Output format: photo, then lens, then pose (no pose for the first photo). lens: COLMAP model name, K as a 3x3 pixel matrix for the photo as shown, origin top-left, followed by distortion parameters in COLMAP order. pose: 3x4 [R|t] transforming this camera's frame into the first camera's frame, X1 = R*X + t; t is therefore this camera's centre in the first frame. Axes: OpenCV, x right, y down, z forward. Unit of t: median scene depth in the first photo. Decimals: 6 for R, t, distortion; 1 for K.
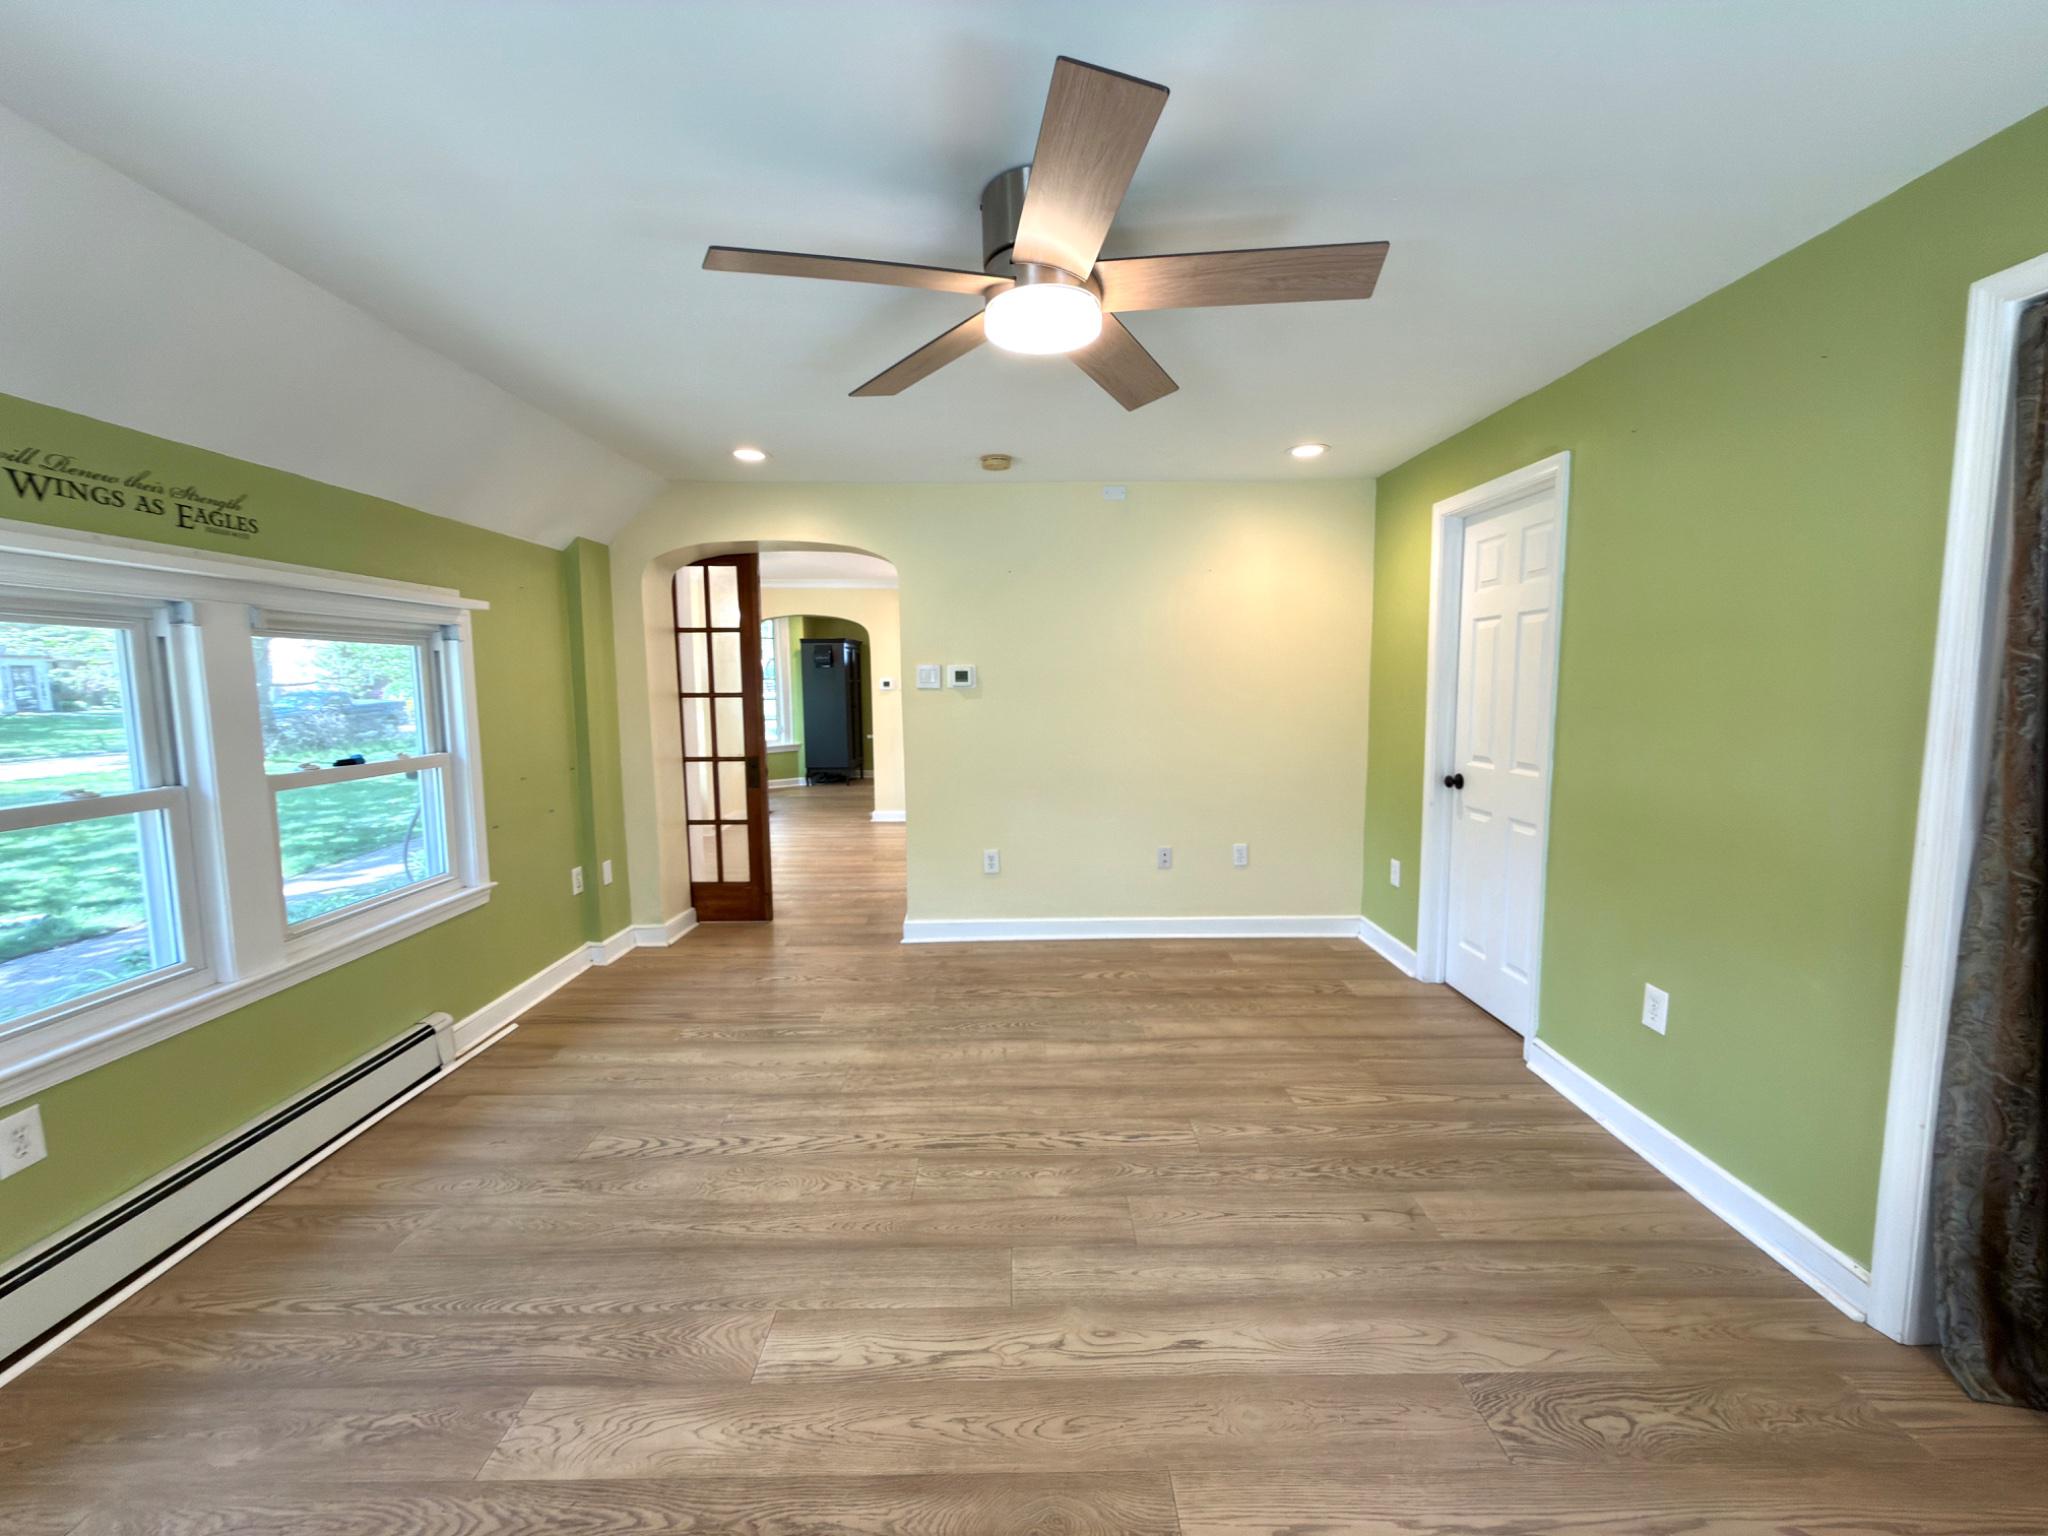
lens RADIAL K [[820.2, 0, 1015.7], [0, 820.2, 773.0], [0, 0, 1]] dist [-0.001119, 0.000627]
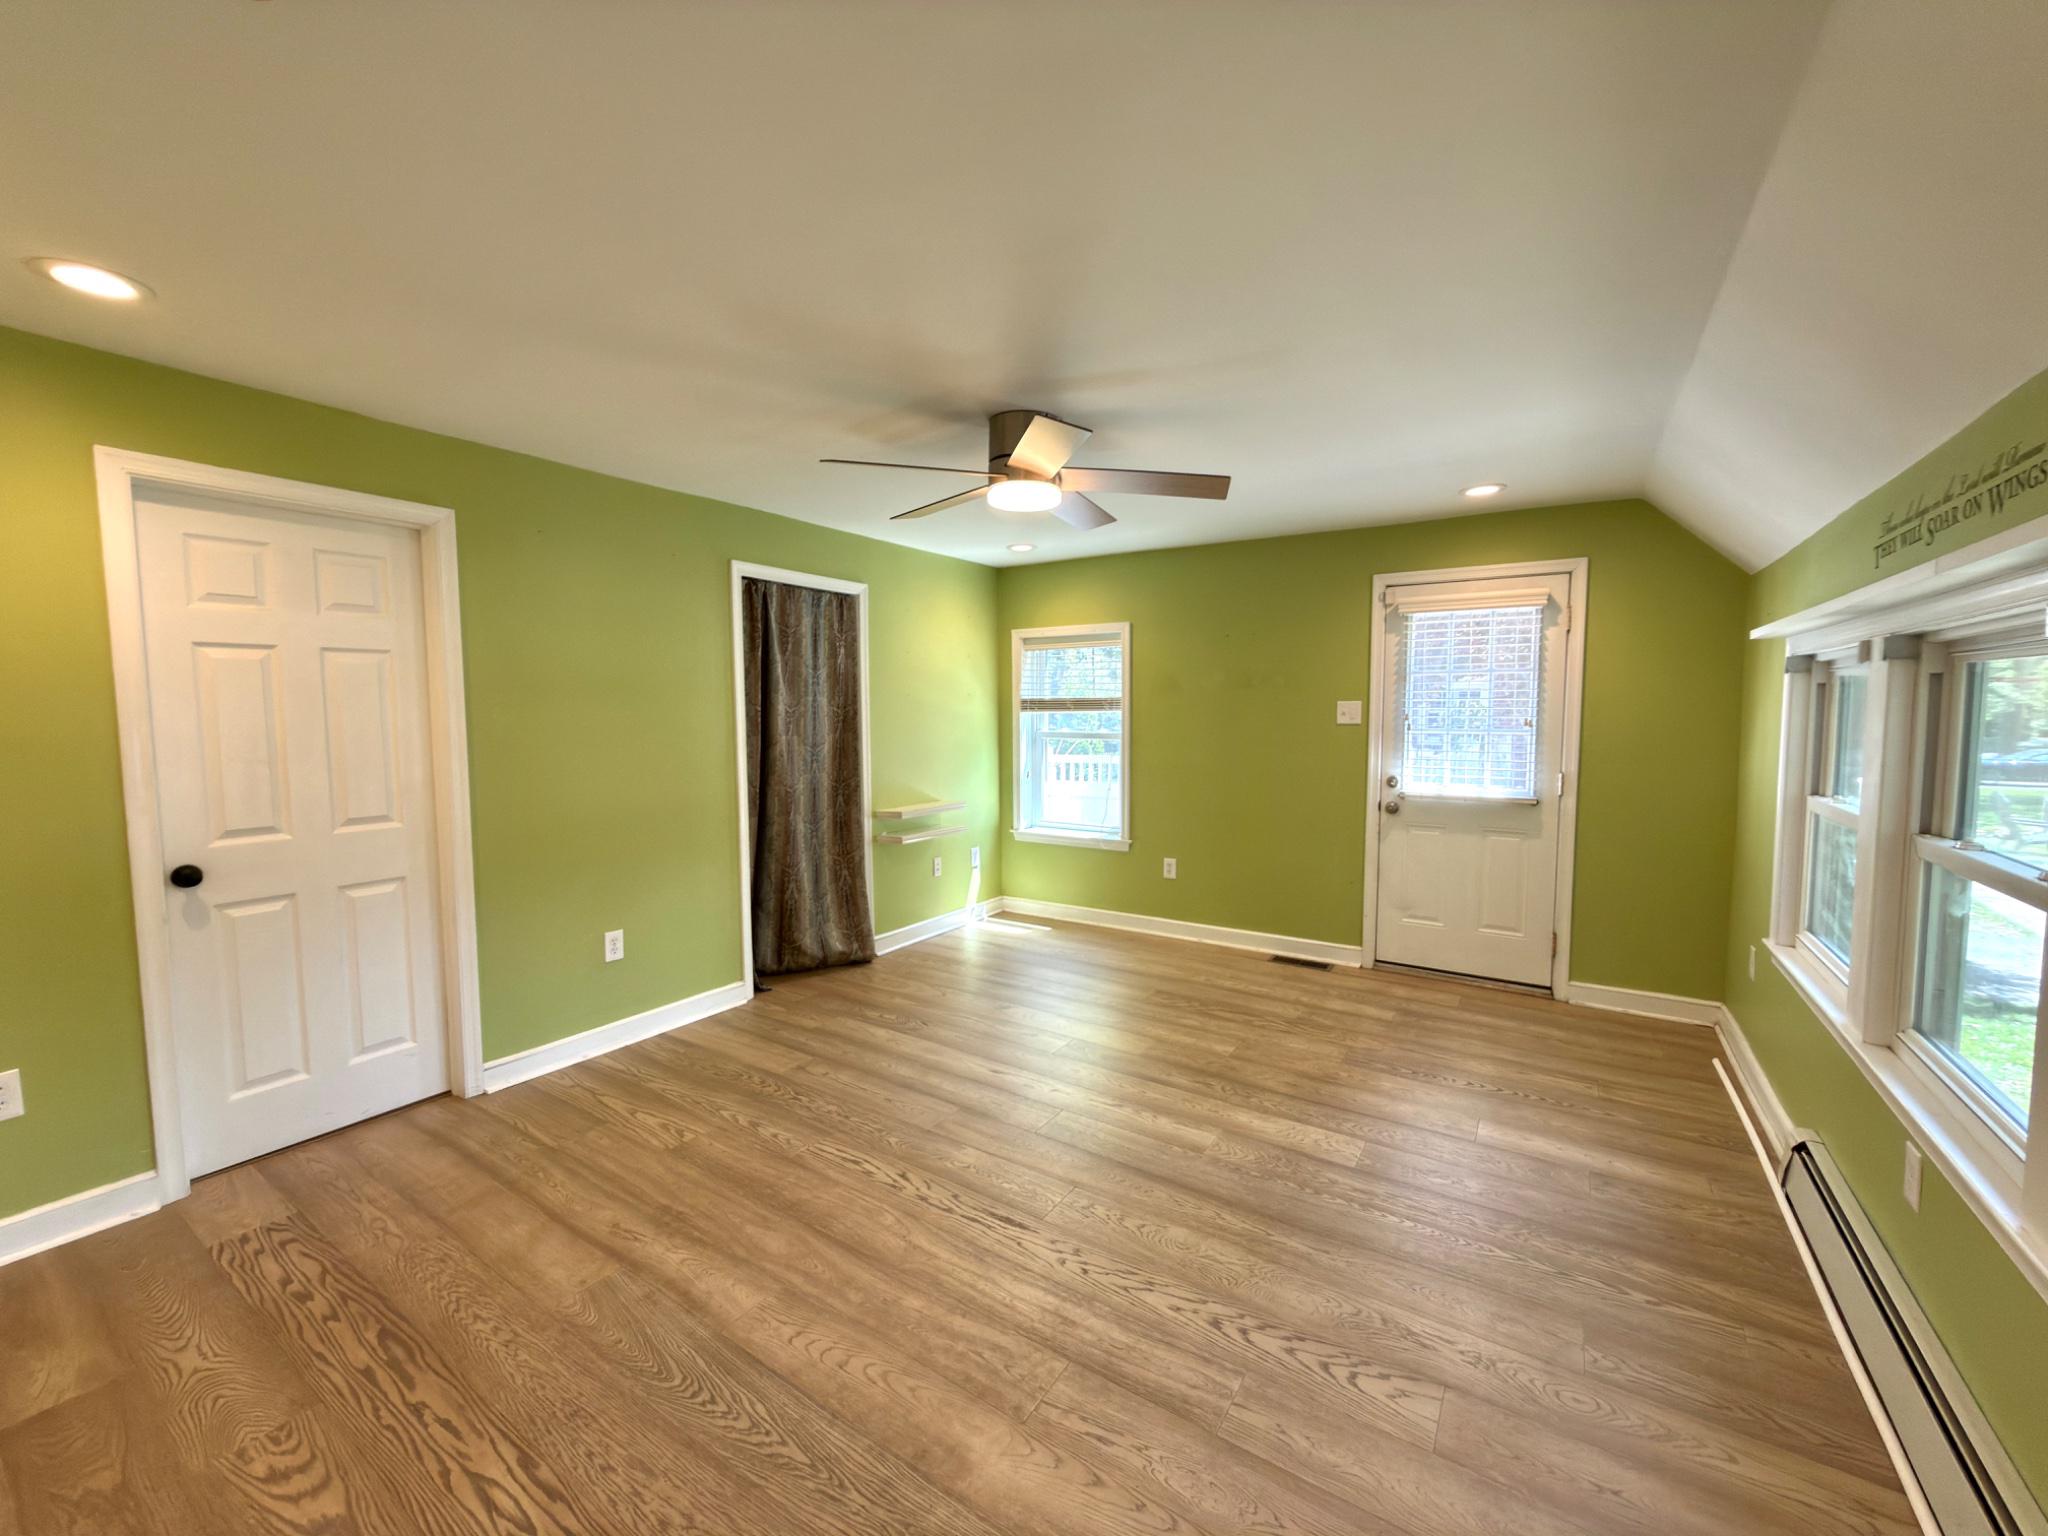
lens RADIAL K [[820.2, 0, 1042.5], [0, 820.2, 767.4], [0, 0, 1]] dist [-0.001119, 0.000627]
pose [[-0.847311, -0.031217, 0.530179, -0.528526], [0.067575, 0.983821, 0.165924, -0.180810], [-0.526780, 0.176416, -0.831493, 1.478933]]
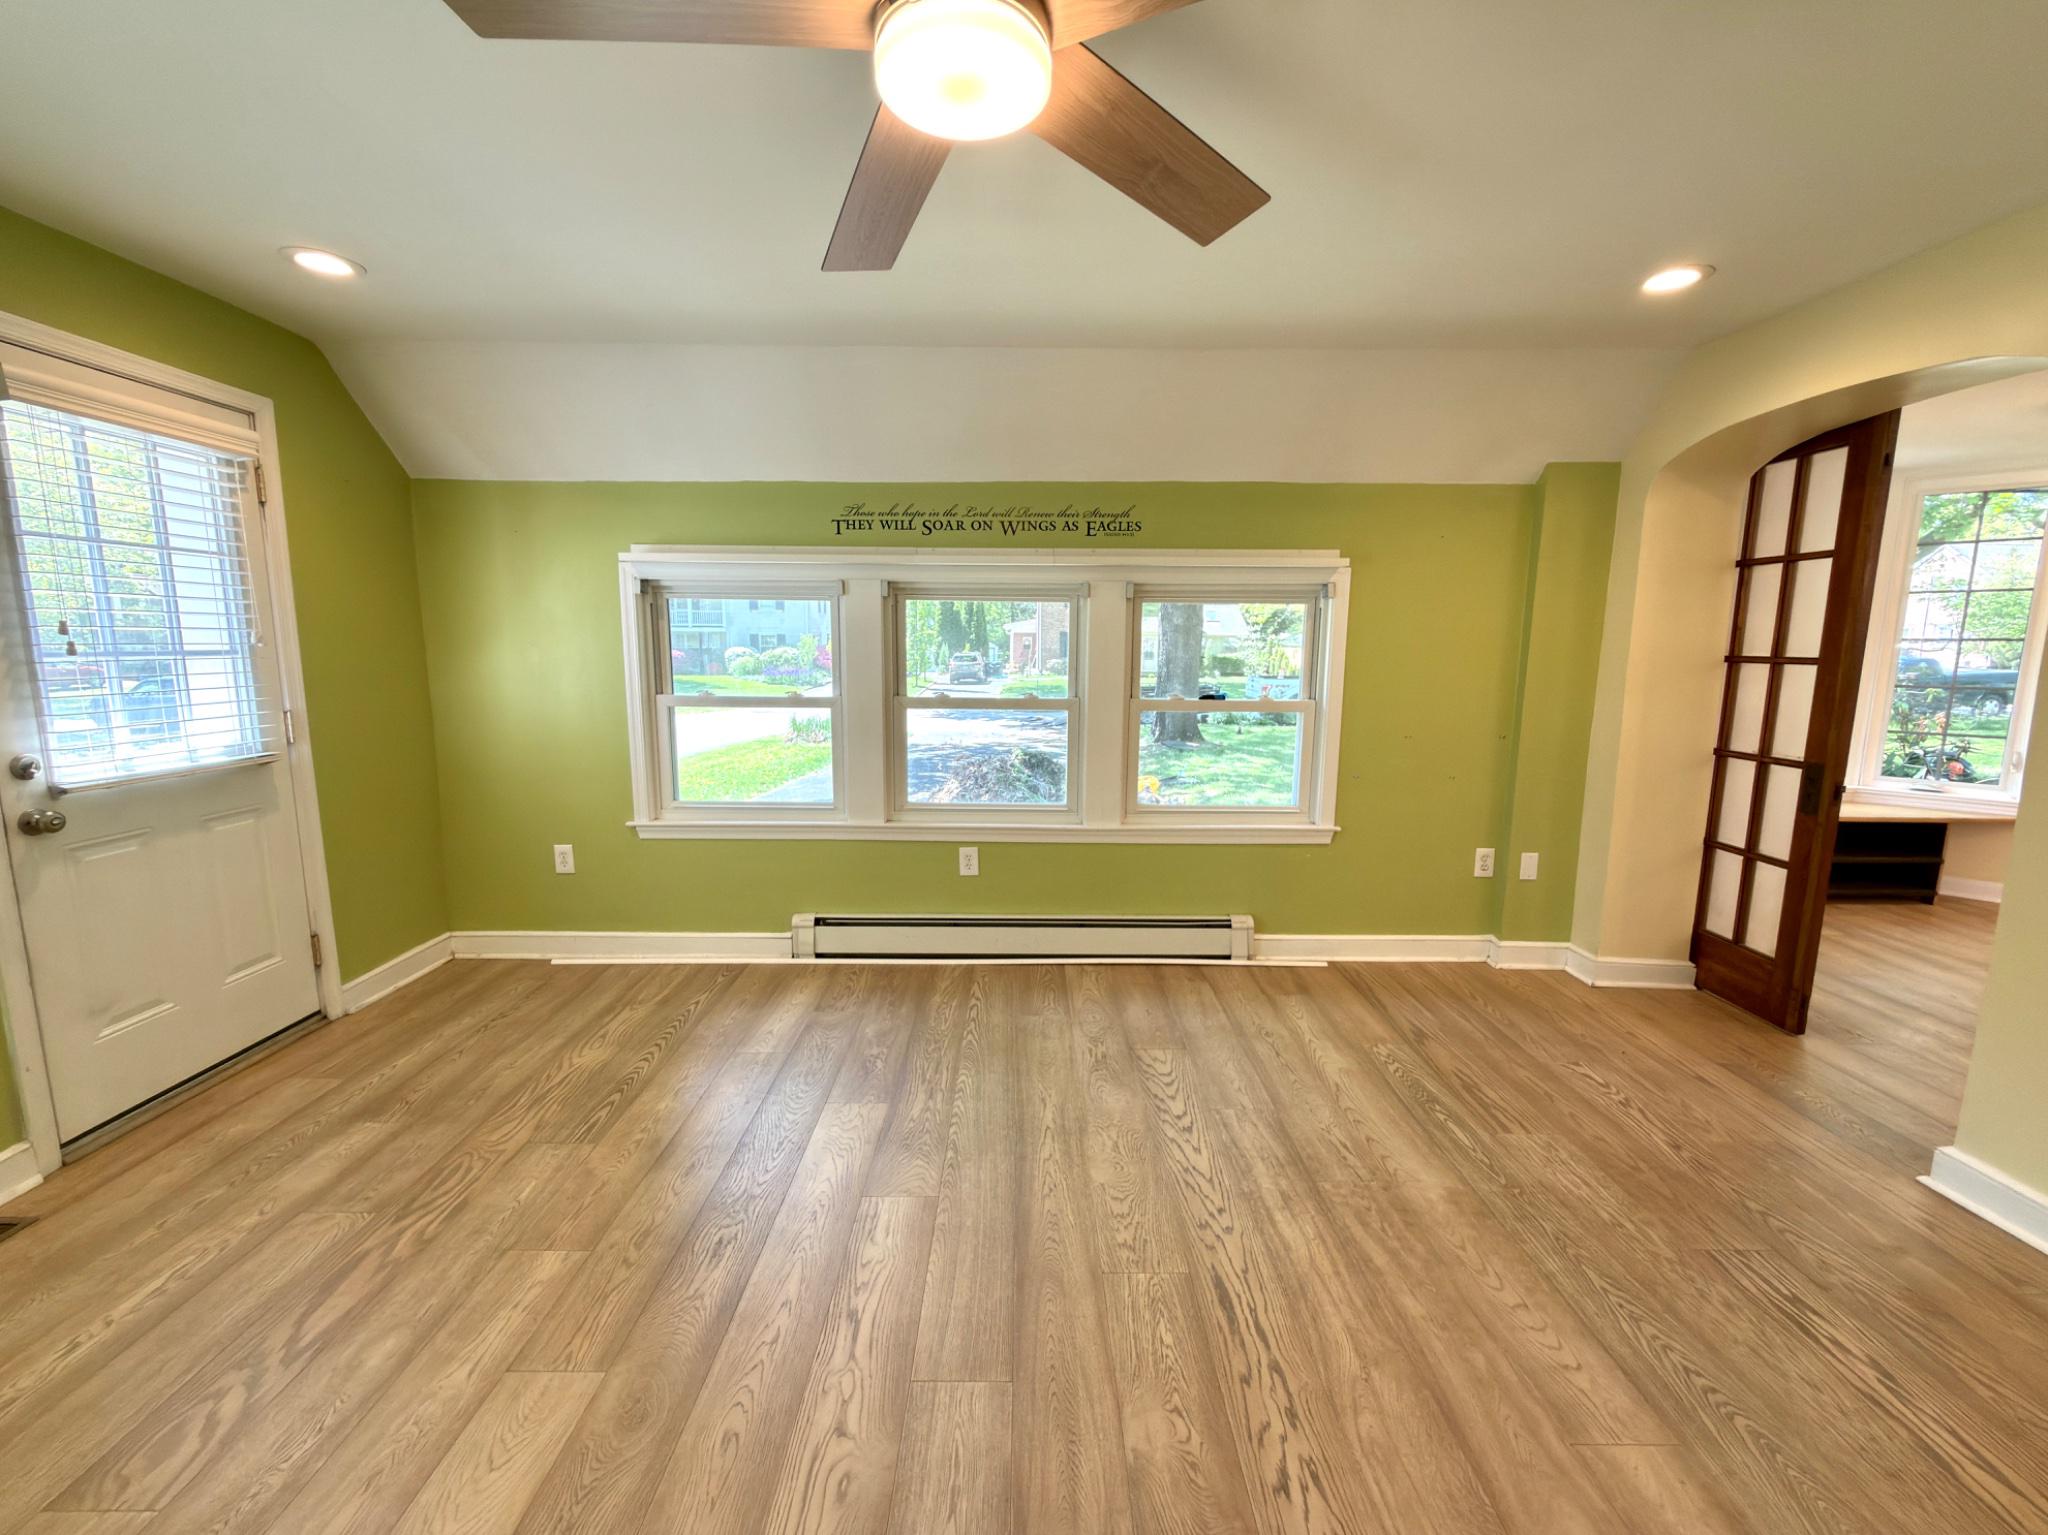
lens RADIAL K [[820.2, 0, 1013.0], [0, 820.2, 763.3], [0, 0, 1]] dist [-0.001119, 0.000627]
pose [[-0.006536, 0.151109, -0.988496, 0.477492], [-0.120633, 0.981178, 0.150788, -0.067381], [0.992676, 0.120231, 0.011815, 0.674833]]
